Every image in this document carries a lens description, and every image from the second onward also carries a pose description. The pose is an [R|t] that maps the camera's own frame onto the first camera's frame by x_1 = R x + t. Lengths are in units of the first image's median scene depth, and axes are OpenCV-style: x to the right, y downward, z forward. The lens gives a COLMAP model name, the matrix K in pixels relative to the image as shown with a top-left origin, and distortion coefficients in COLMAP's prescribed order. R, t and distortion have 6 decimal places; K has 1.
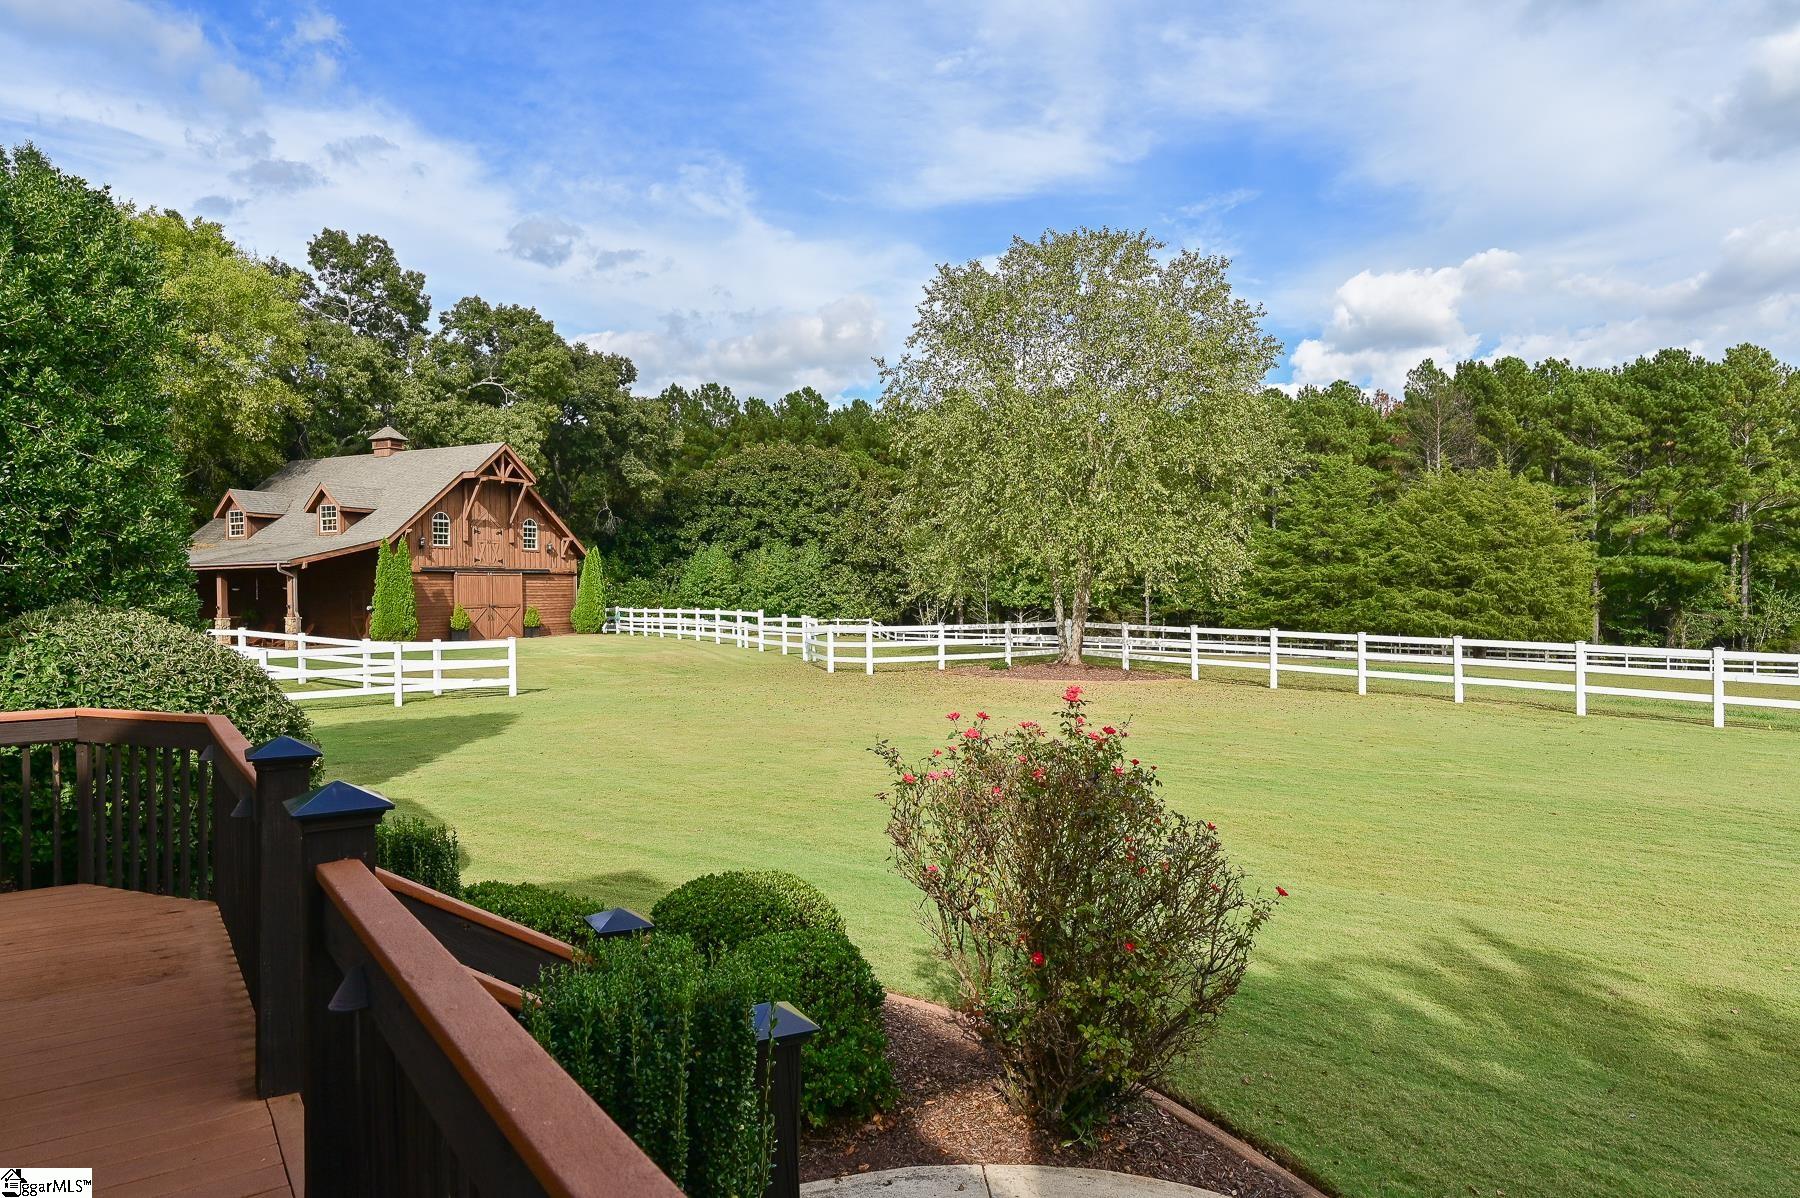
lens RADIAL K [[1140.7, 0, 900.0], [0, 1140.7, 599.0], [0, 0, 1]] dist [0.002012, -0.000947]
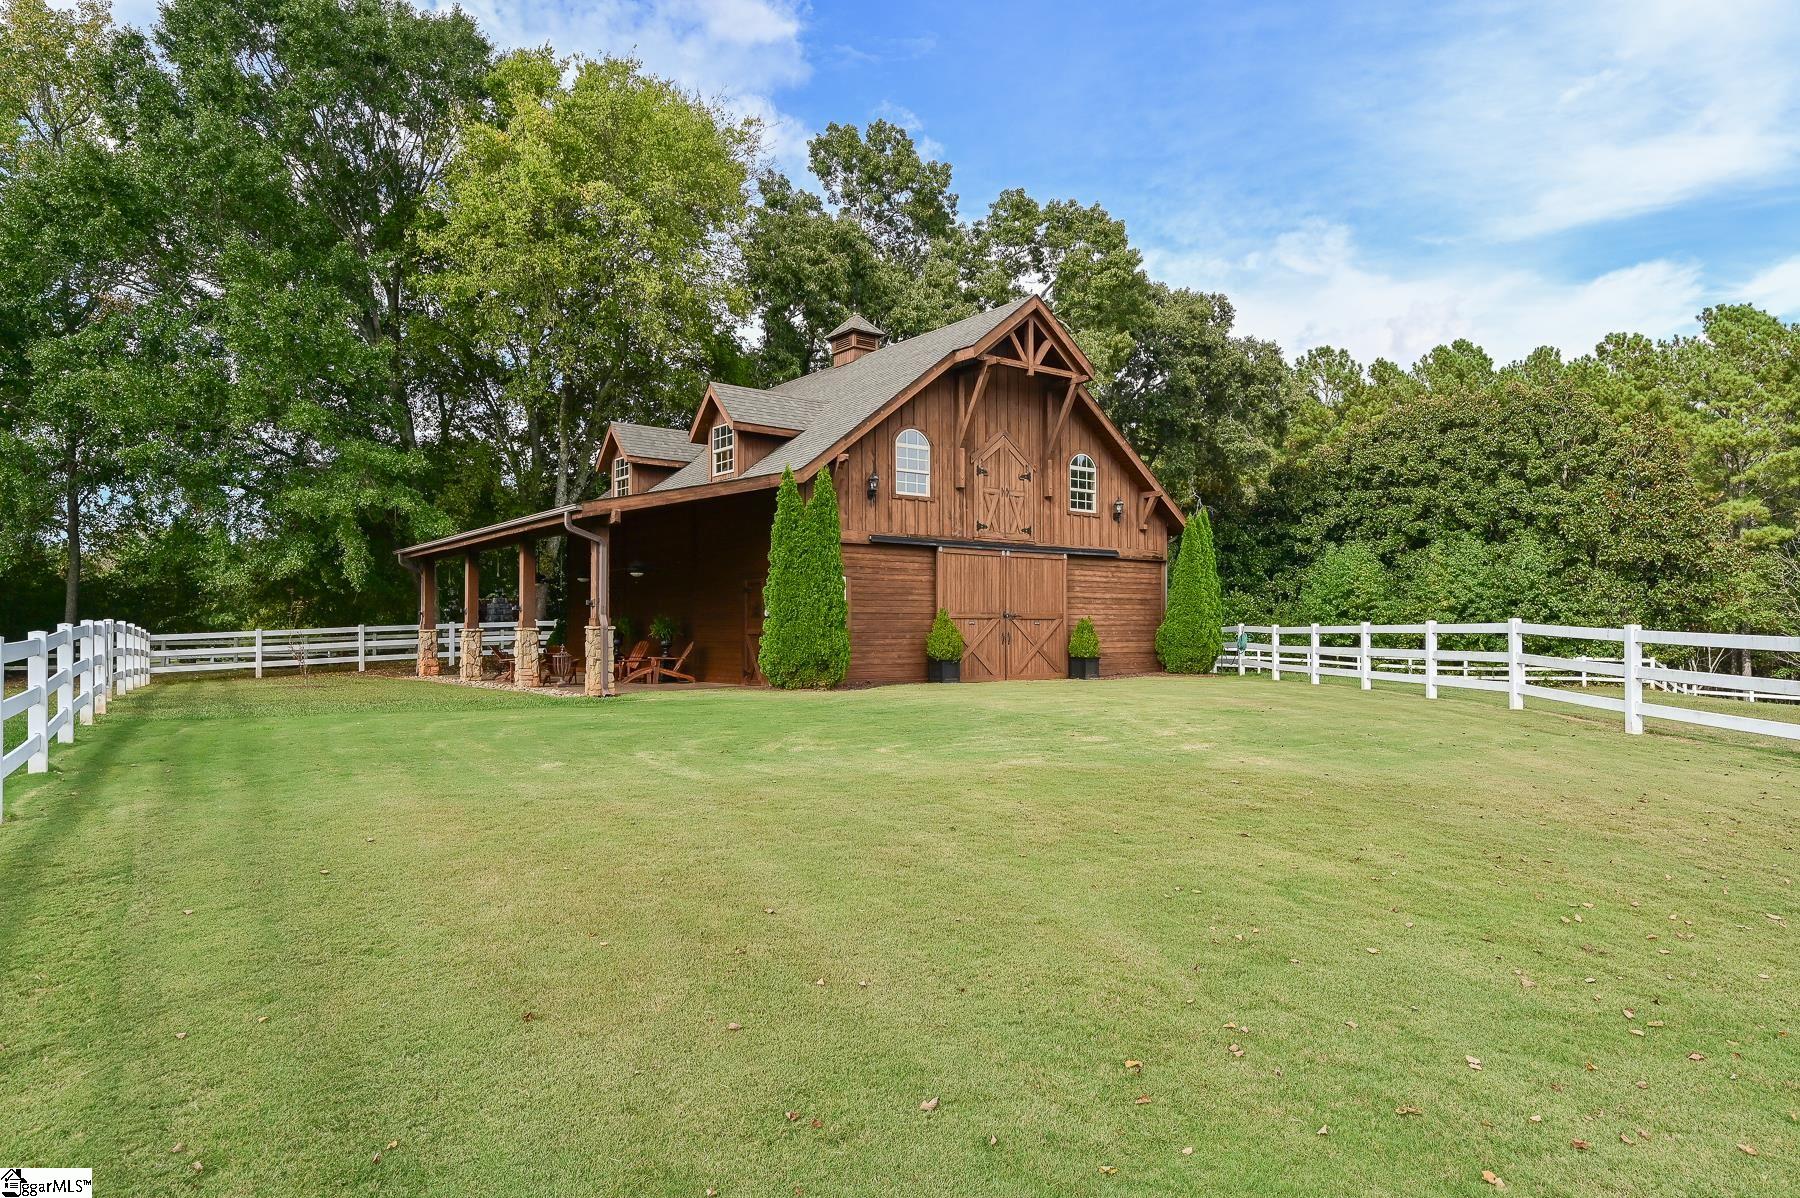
lens RADIAL K [[1061.7, 0, 900.0], [0, 1061.7, 599.0], [0, 0, 1]] dist [0.003539, 0.000033]
pose [[0.879119, -0.001557, -0.476599, -0.122270], [-0.013876, 0.999487, -0.028862, 0.009422], [0.476400, 0.031986, 0.878647, 0.393956]]
